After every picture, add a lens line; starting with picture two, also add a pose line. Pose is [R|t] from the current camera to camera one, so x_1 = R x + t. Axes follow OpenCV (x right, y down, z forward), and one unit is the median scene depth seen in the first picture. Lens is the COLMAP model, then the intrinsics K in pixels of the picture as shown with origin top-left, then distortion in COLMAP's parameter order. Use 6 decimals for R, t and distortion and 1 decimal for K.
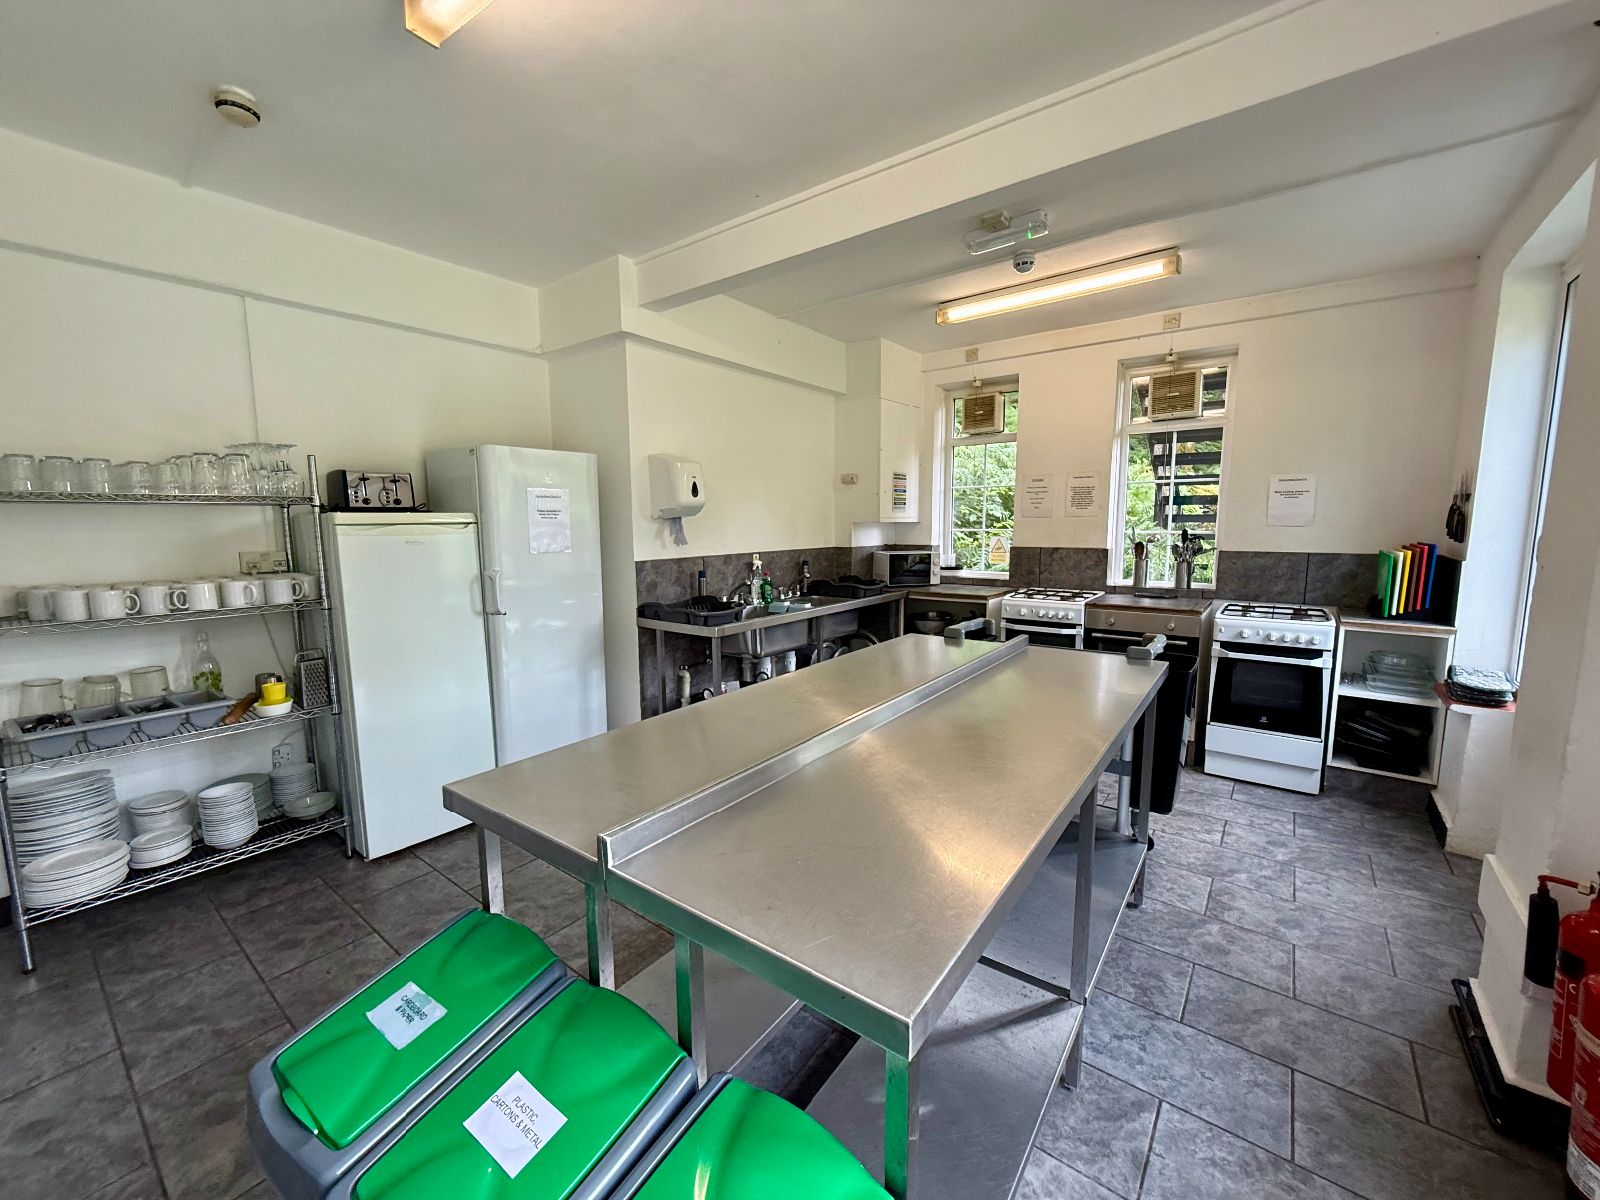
lens RADIAL K [[635.0, 0, 794.7], [0, 635.0, 604.4], [0, 0, 1]] dist [-0.008611, -0.000299]
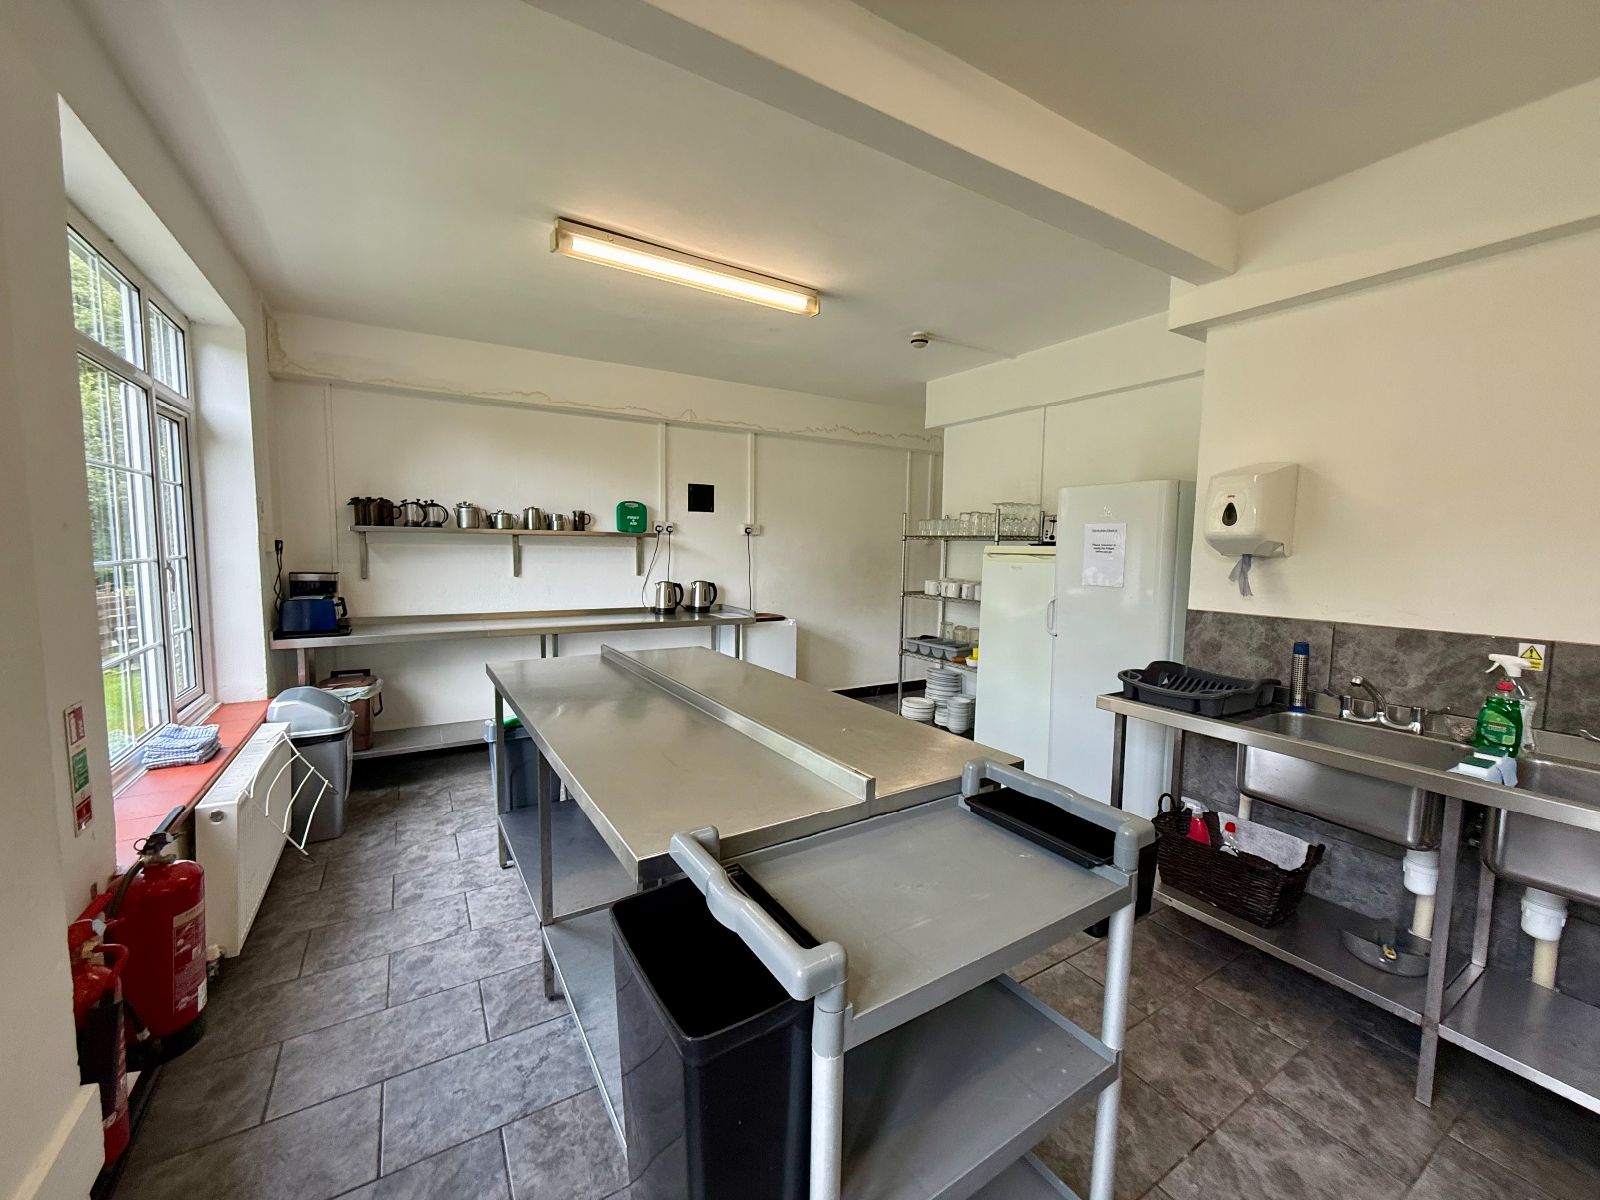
lens RADIAL K [[635.0, 0, 795.7], [0, 635.0, 595.6], [0, 0, 1]] dist [-0.008611, -0.000299]
pose [[-0.355873, 0.071758, -0.931775, 1.206771], [-0.142472, 0.981227, 0.129981, -0.218699], [0.923610, 0.179009, -0.338969, 1.519800]]
